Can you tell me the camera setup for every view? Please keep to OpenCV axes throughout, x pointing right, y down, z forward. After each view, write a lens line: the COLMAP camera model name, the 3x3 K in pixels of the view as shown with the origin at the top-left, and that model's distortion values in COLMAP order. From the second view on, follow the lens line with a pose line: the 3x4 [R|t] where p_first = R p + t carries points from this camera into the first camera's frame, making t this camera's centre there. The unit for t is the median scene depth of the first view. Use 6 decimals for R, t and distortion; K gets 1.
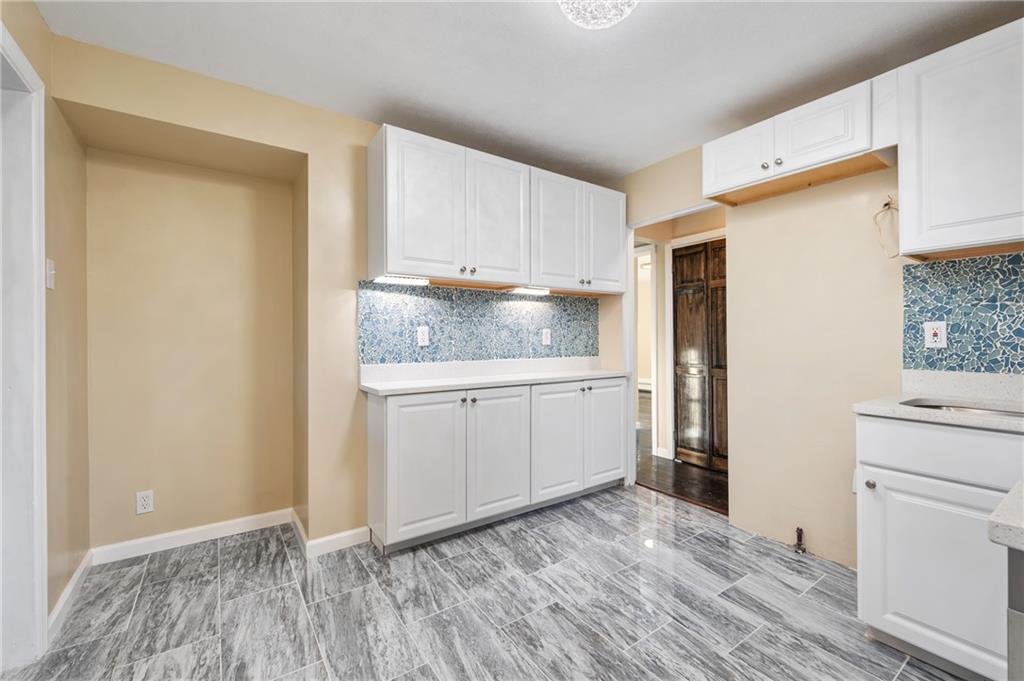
lens RADIAL K [[427.1, 0, 514.3], [0, 427.1, 338.8], [0, 0, 1]] dist [0.000032, 0.000041]
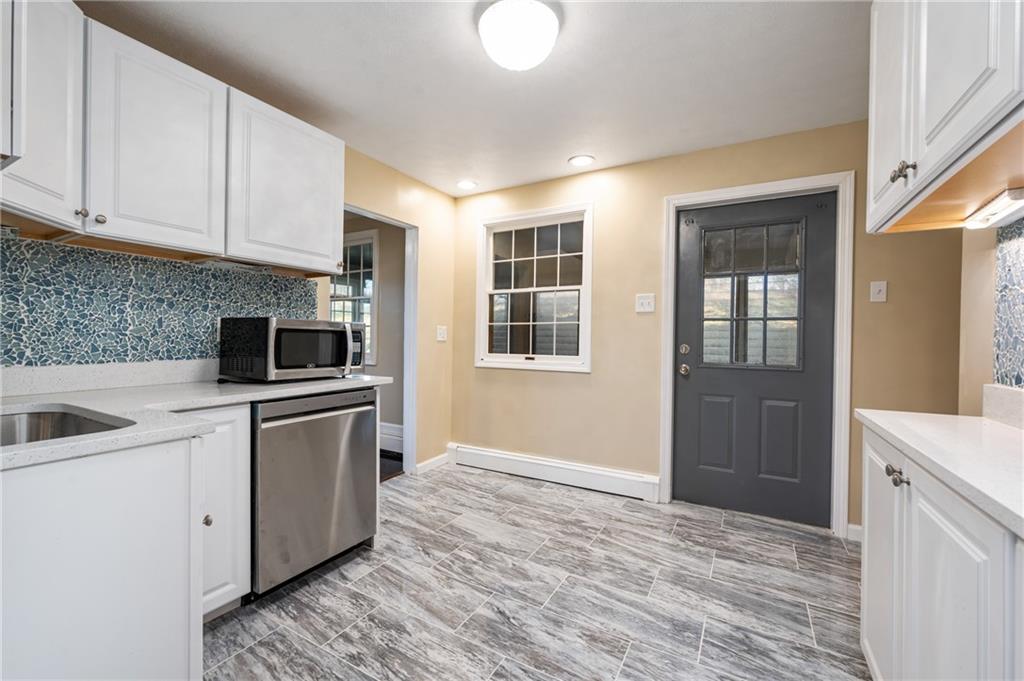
lens RADIAL K [[427.1, 0, 514.3], [0, 427.1, 338.8], [0, 0, 1]] dist [0.000032, 0.000041]
pose [[-0.900782, -0.003756, -0.434256, 0.564672], [-0.007689, 0.999944, 0.007300, 0.004969], [0.434204, 0.009915, -0.900760, 1.603508]]
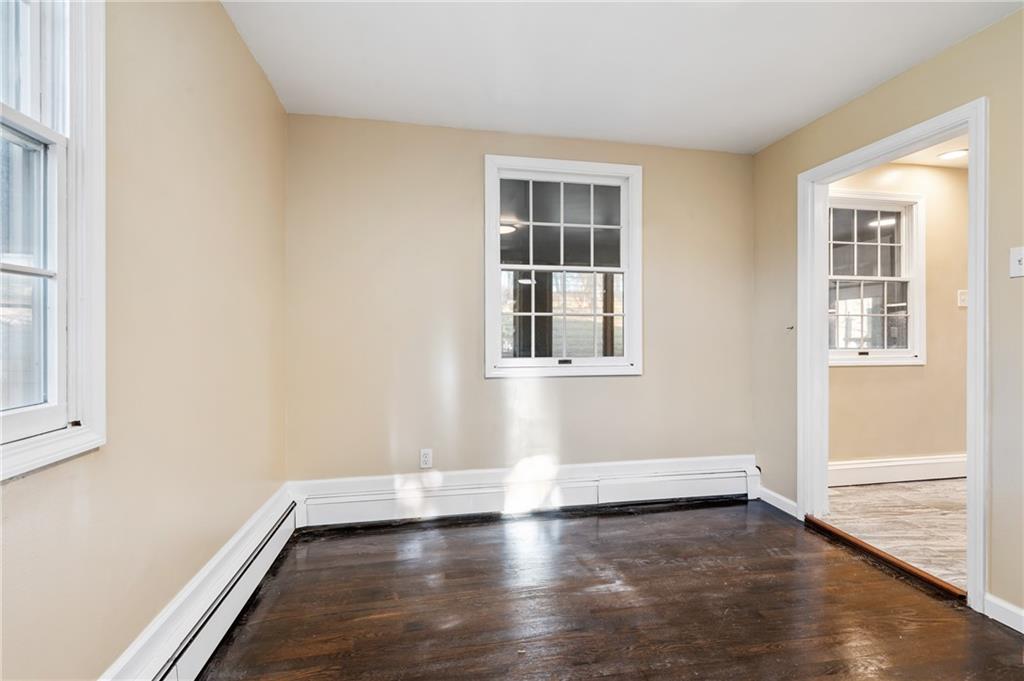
lens RADIAL K [[450.7, 0, 512.0], [0, 450.7, 340.5], [0, 0, 1]] dist [0.000763, -0.000032]
pose [[-0.407304, 0.017364, -0.913127, 1.907214], [-0.002796, 0.999791, 0.020259, 0.018227], [0.913288, 0.010804, -0.407171, -0.610782]]
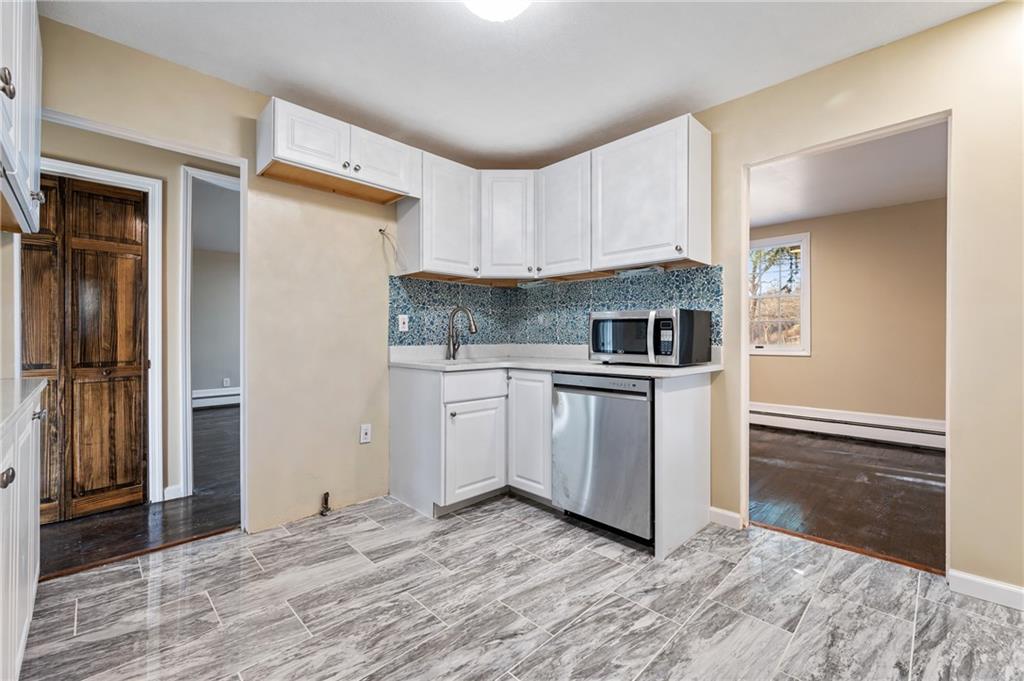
lens RADIAL K [[427.1, 0, 514.3], [0, 427.1, 338.8], [0, 0, 1]] dist [0.000032, 0.000041]
pose [[-0.168788, 0.000851, 0.985652, -0.646584], [0.003095, 0.999995, -0.000334, 0.050954], [-0.985648, 0.002994, -0.168790, 0.871156]]
